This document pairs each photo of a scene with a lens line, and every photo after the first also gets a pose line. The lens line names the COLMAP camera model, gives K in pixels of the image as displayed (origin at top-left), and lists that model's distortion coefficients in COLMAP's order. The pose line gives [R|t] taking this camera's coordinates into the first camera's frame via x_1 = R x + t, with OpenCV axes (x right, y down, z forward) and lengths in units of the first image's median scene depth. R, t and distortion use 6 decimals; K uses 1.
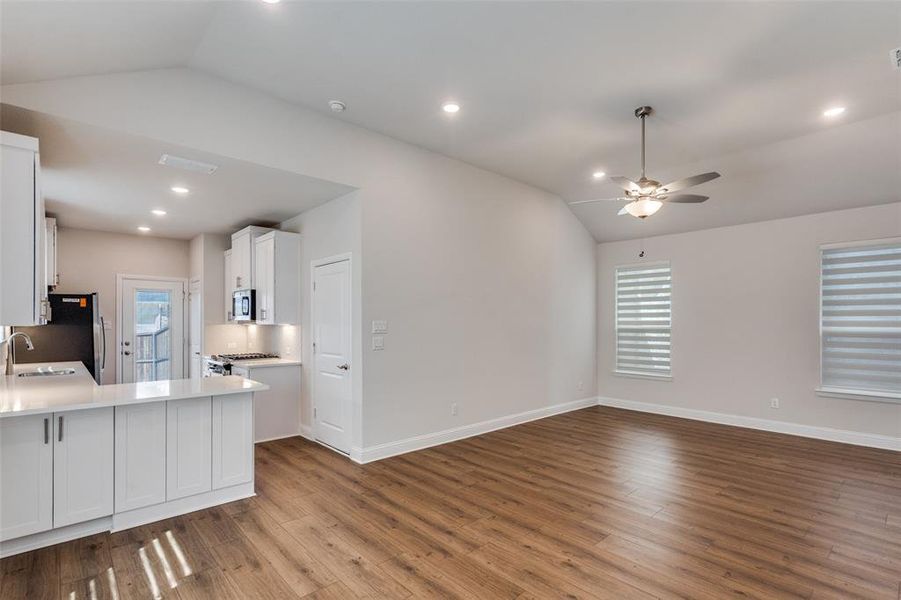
lens RADIAL K [[432.7, 0, 447.9], [0, 432.7, 317.7], [0, 0, 1]] dist [-0.001942, -0.000032]
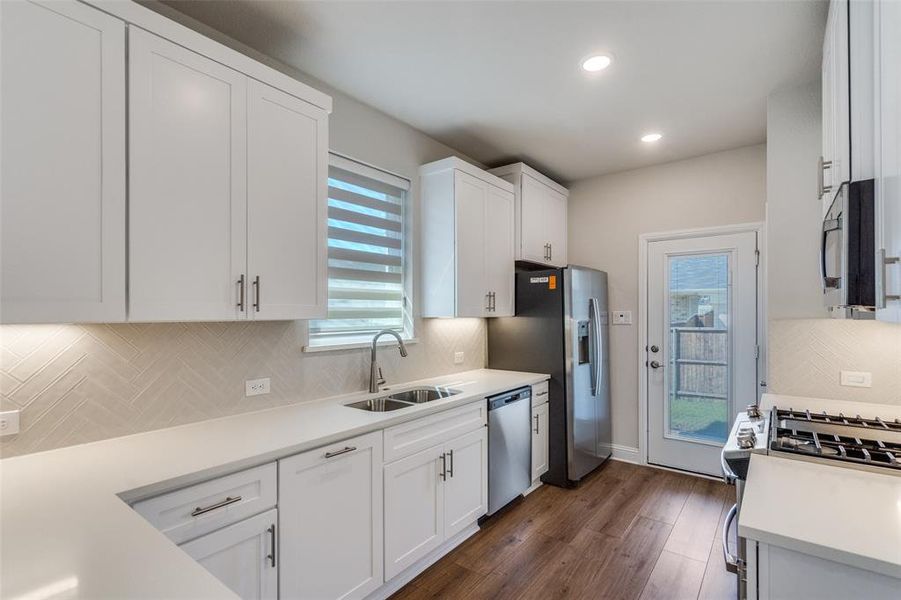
lens RADIAL K [[424.9, 0, 445.6], [0, 424.9, 310.7], [0, 0, 1]] dist [-0.002167, 0.000330]
pose [[0.168515, -0.004498, -0.985689, -0.219769], [0.014229, 0.999896, -0.002130, 0.004491], [0.985596, -0.013666, 0.168561, 0.628281]]
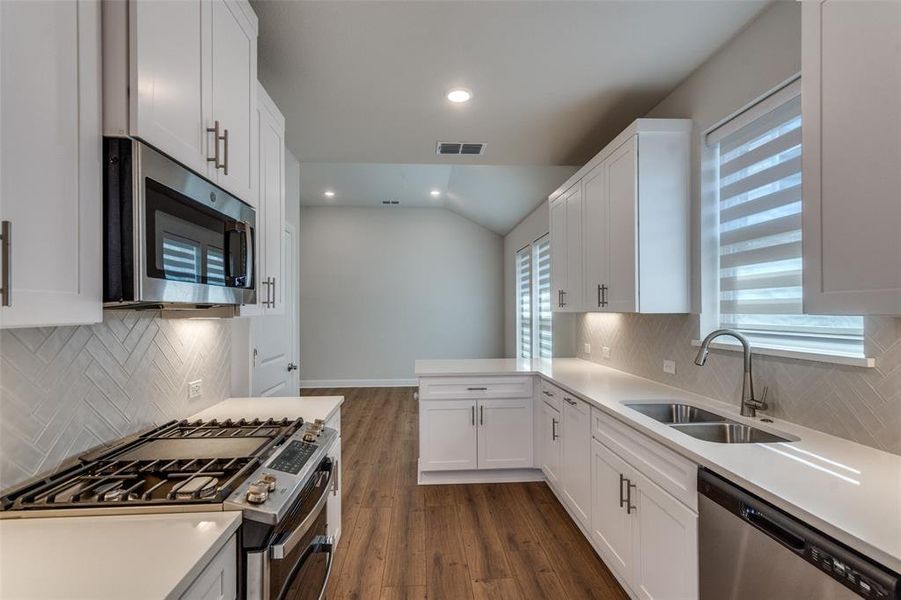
lens RADIAL K [[424.9, 0, 445.6], [0, 424.9, 310.7], [0, 0, 1]] dist [-0.002167, 0.000330]
pose [[-0.779512, 0.003733, 0.626376, -0.664979], [-0.002135, 0.999961, -0.008616, 0.010723], [-0.626384, -0.008053, -0.779473, 1.001474]]
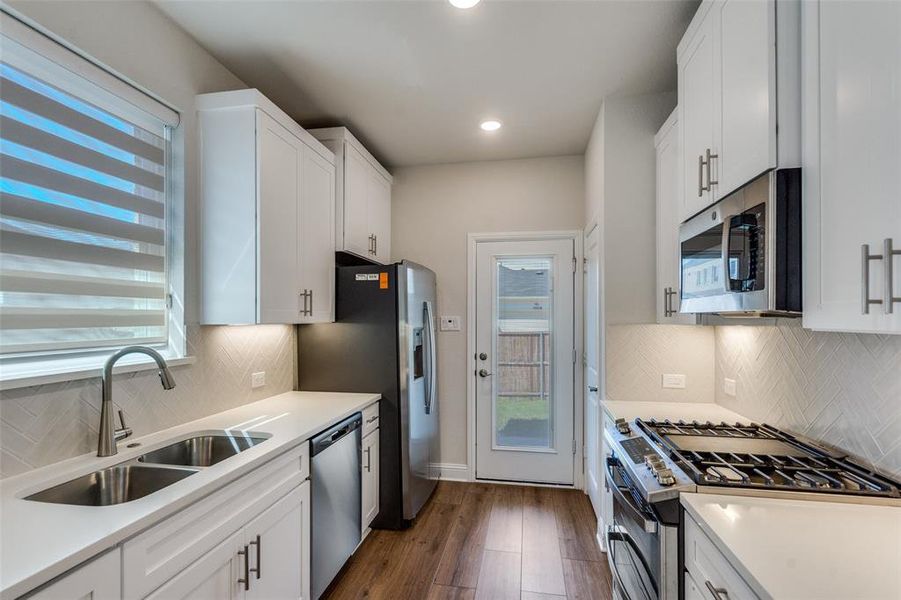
lens RADIAL K [[432.7, 0, 447.9], [0, 432.7, 317.7], [0, 0, 1]] dist [-0.001942, -0.000032]
pose [[0.604868, 0.000380, -0.796326, -0.329188], [0.009590, 0.999924, 0.007761, 0.004855], [0.796268, -0.012331, 0.604818, 0.634658]]
